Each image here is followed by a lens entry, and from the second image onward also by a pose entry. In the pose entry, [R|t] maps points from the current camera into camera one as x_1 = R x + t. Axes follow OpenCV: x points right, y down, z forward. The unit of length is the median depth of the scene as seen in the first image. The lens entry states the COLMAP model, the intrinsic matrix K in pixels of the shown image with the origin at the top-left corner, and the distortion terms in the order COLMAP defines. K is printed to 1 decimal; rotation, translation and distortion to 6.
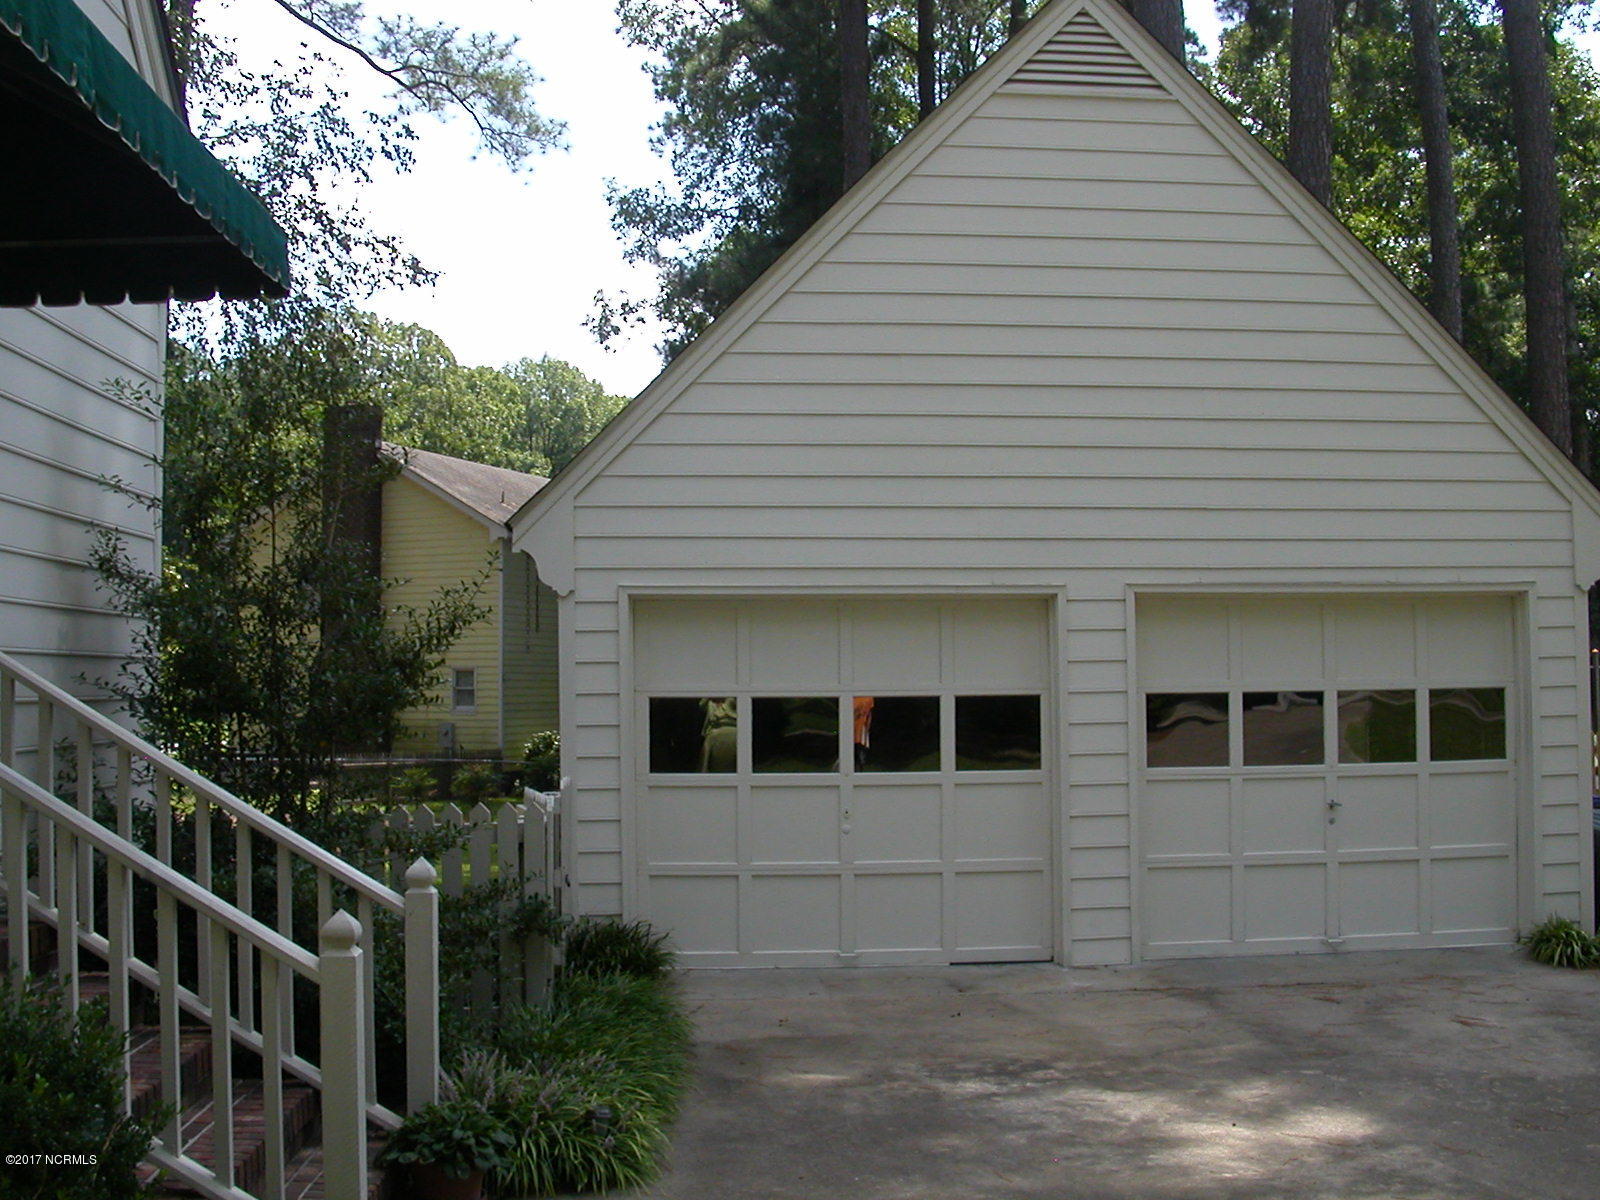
lens RADIAL K [[1752.8, 0, 787.1], [0, 1752.8, 599.0], [0, 0, 1]] dist [-0.191807, 0.103923]
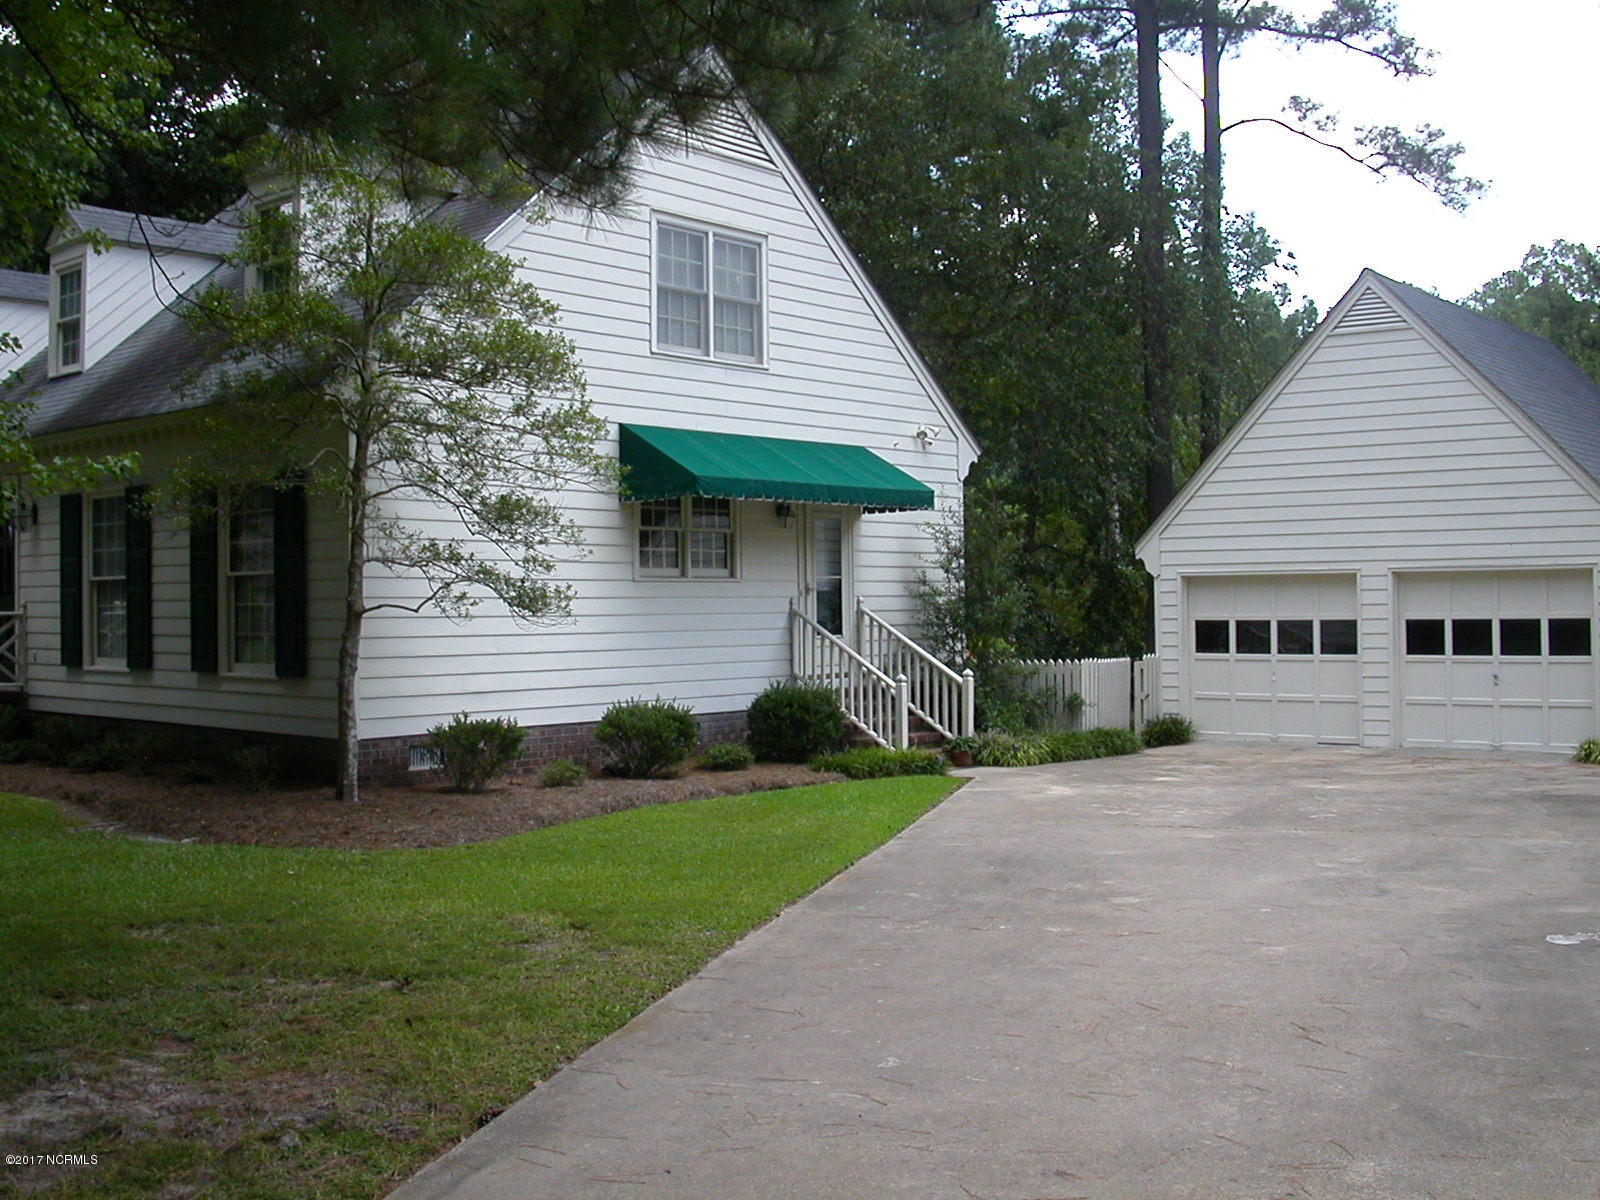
lens RADIAL K [[1752.8, 0, 787.1], [0, 1752.8, 599.0], [0, 0, 1]] dist [-0.191807, 0.103923]
pose [[0.714374, -0.002464, -0.699759, 1.126172], [0.051596, 0.997457, 0.049160, -0.110690], [0.697859, -0.071223, 0.712685, -0.988907]]
